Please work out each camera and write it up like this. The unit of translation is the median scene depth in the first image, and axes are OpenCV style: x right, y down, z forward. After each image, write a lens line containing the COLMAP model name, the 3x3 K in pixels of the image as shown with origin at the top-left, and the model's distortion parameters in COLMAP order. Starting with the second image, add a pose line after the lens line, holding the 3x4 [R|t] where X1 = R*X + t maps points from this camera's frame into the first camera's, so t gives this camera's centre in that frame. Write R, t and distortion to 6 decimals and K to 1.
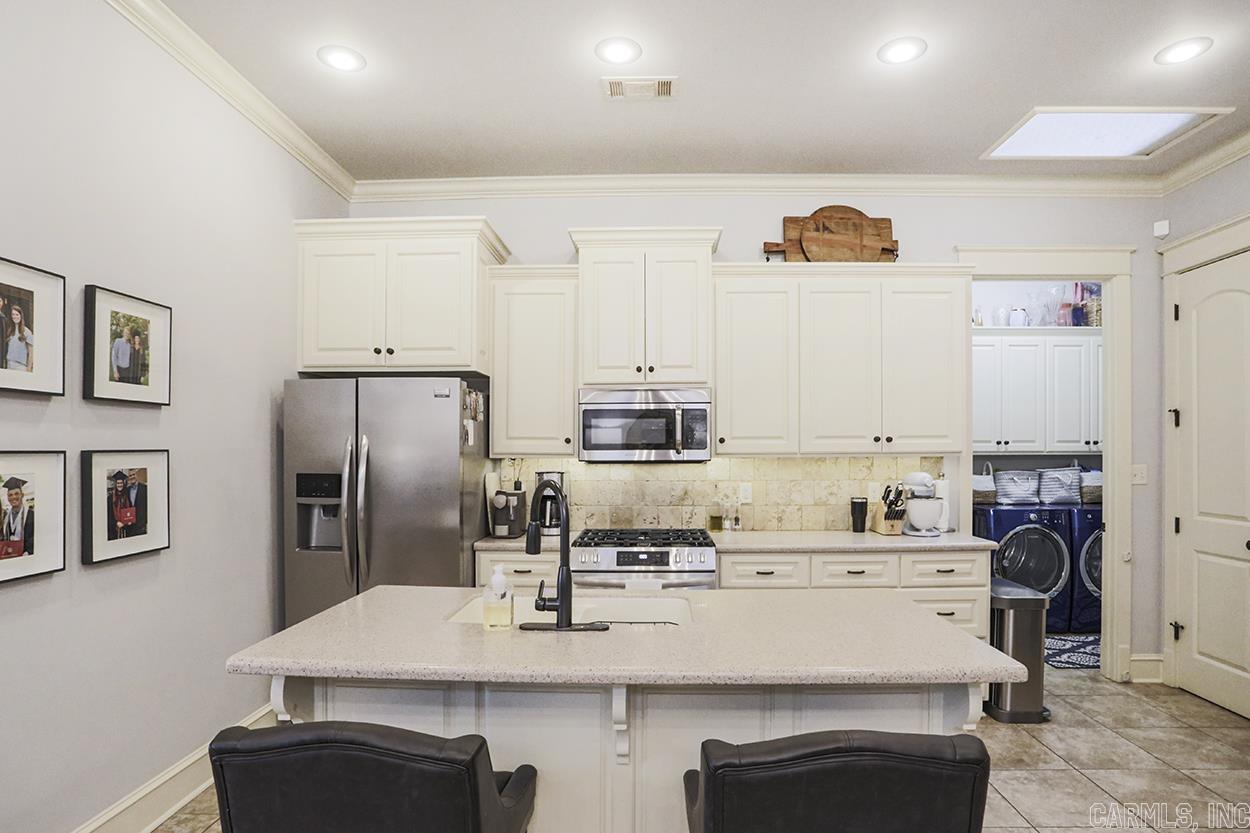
lens RADIAL K [[656.1, 0, 626.6], [0, 656.1, 450.8], [0, 0, 1]] dist [-0.052858, 0.012196]
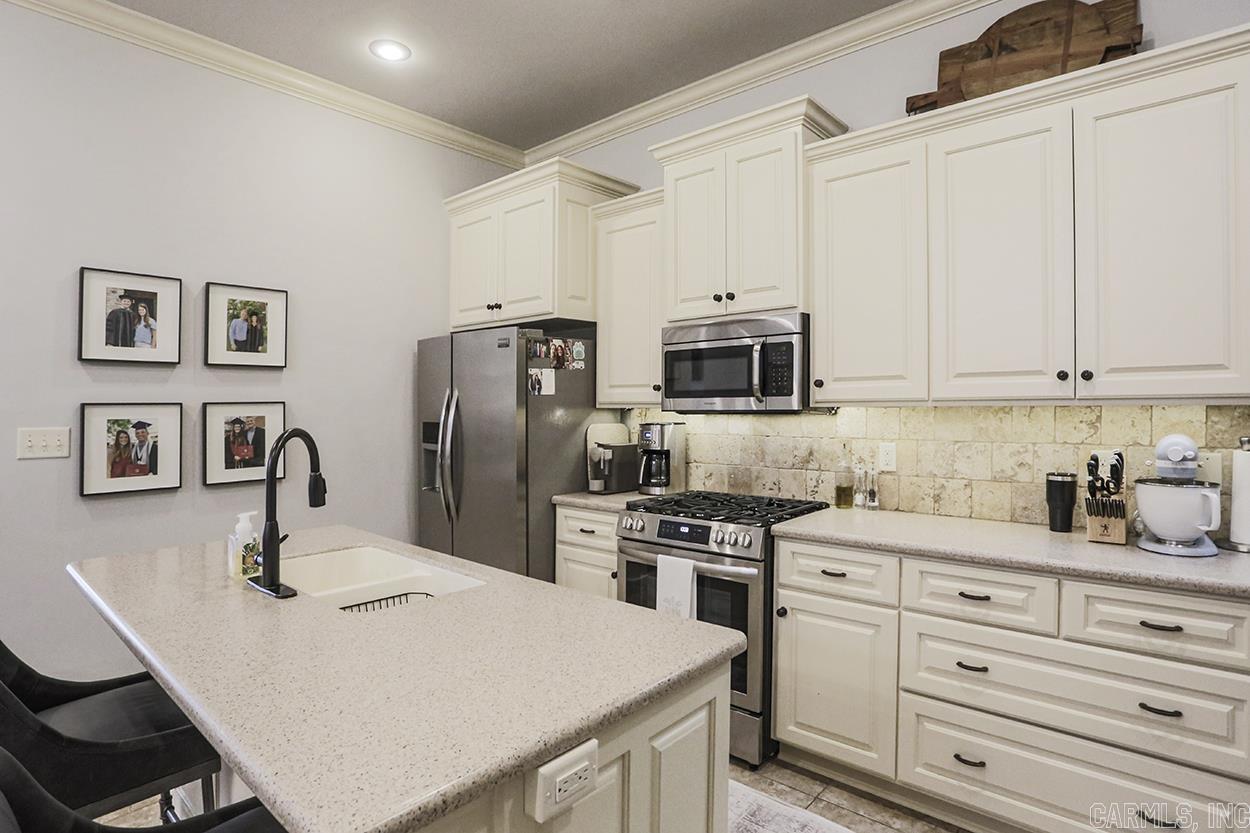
lens RADIAL K [[656.1, 0, 610.8], [0, 656.1, 393.3], [0, 0, 1]] dist [-0.052858, 0.012196]
pose [[0.770251, -0.014930, -0.637566, 0.435201], [0.007719, 0.999871, -0.014088, 0.003539], [0.637694, 0.005930, 0.770267, 0.294712]]
